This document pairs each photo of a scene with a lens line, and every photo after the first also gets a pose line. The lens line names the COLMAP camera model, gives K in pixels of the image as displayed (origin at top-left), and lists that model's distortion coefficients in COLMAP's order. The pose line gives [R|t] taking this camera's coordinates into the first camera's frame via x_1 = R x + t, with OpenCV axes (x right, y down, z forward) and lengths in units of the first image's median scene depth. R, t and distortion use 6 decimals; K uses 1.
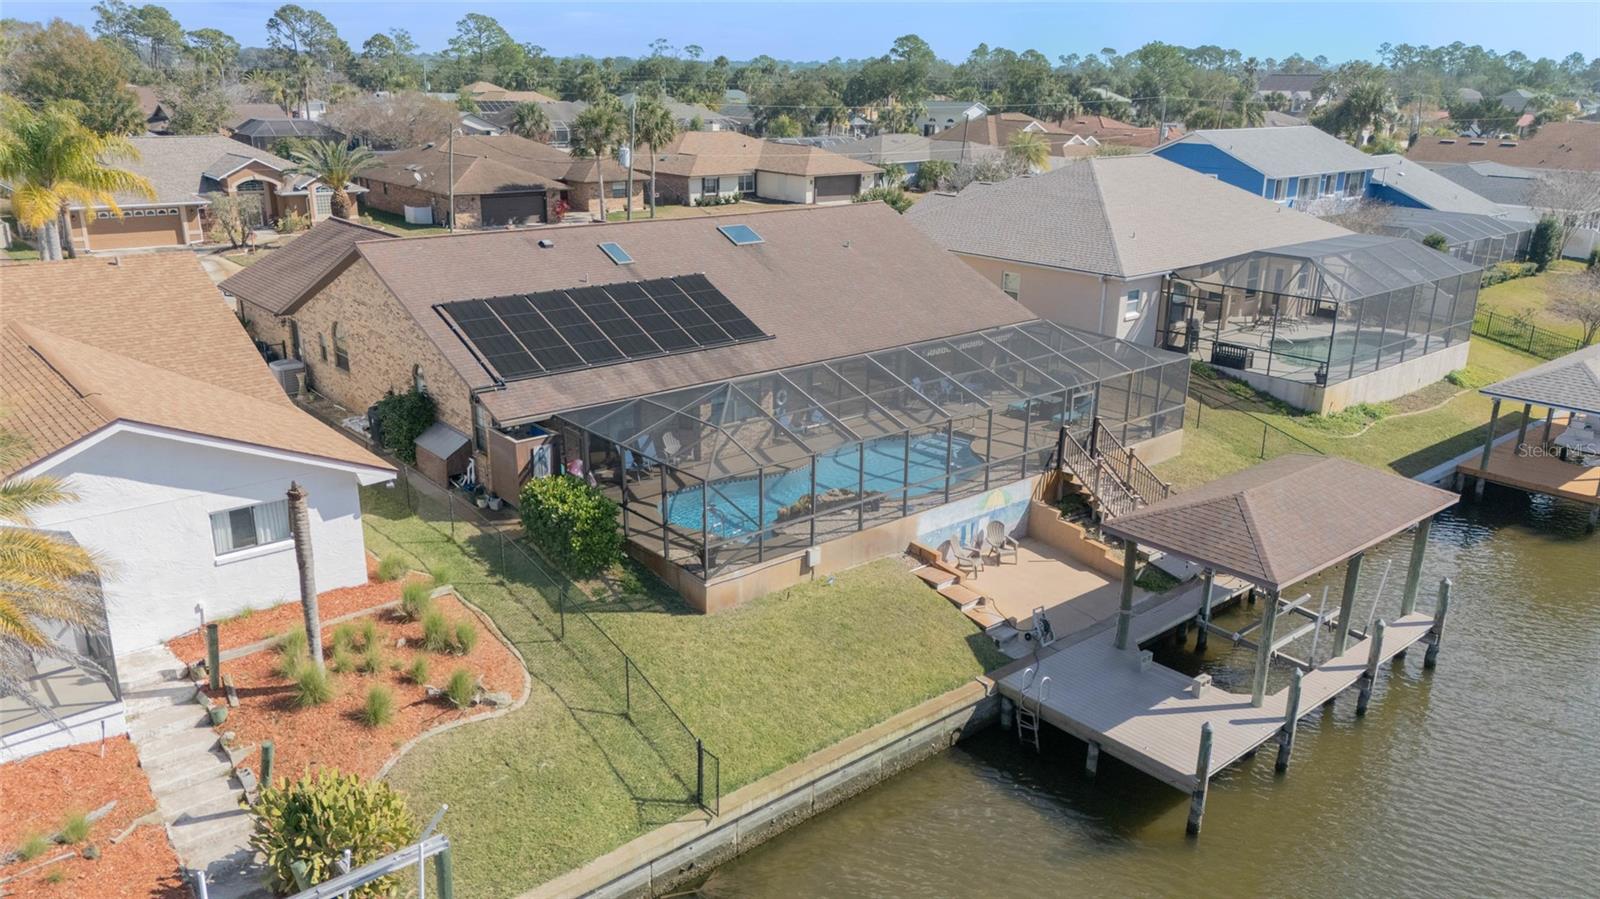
lens RADIAL K [[1126.9, 0, 797.0], [0, 1126.9, 600.4], [0, 0, 1]] dist [0.029016, -0.003186]
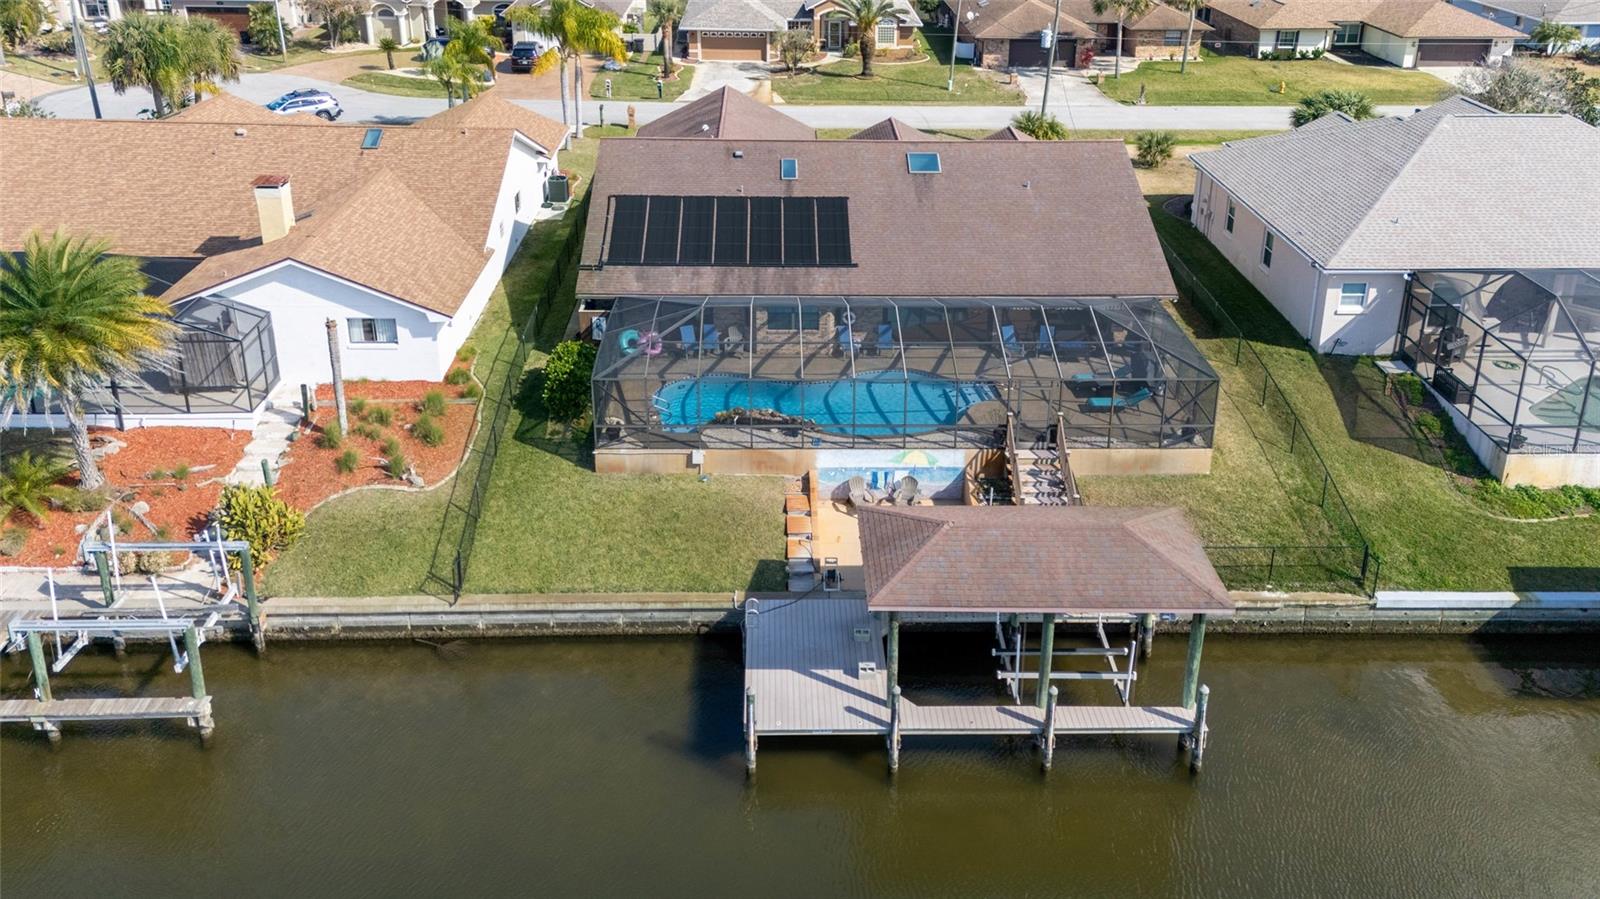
lens RADIAL K [[1087.4, 0, 800.0], [0, 1087.4, 449.5], [0, 0, 1]] dist [0.045295, -0.000071]
pose [[0.774761, 0.317648, -0.546667, 0.655539], [-0.272811, 0.947955, 0.164180, -0.237108], [0.570368, 0.021937, 0.821097, 0.041898]]
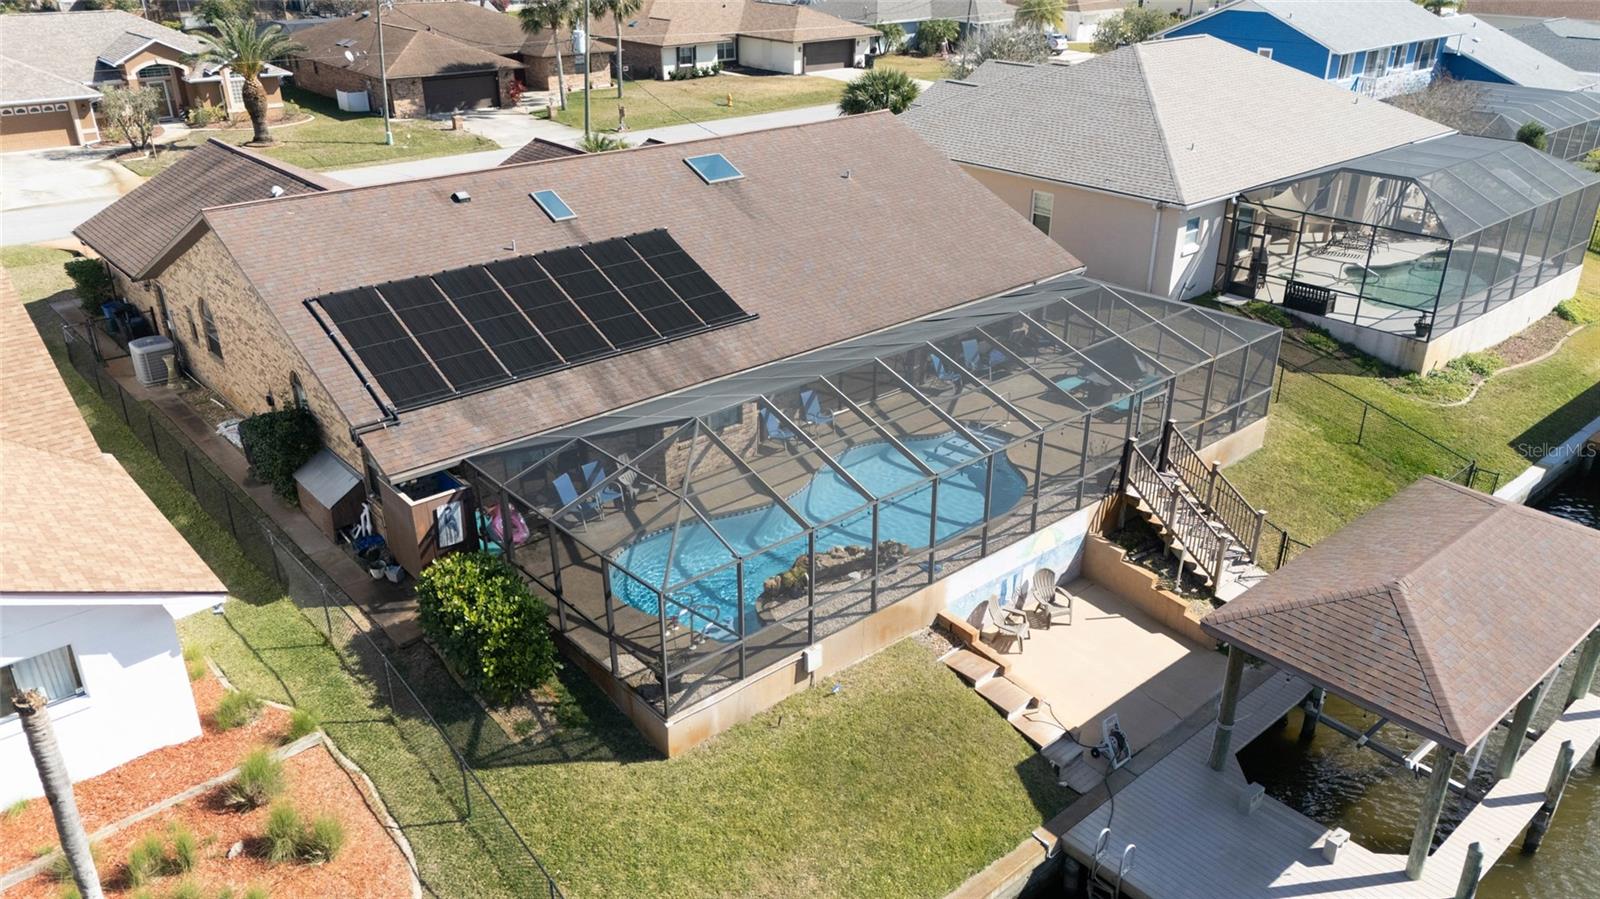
lens RADIAL K [[1125.0, 0, 798.8], [0, 1125.0, 570.2], [0, 0, 1]] dist [0.022385, 0.002981]
pose [[0.999855, -0.016137, 0.005465, 0.002004], [0.015526, 0.995100, 0.097646, -0.143600], [-0.007014, -0.097547, 0.995206, 0.217873]]
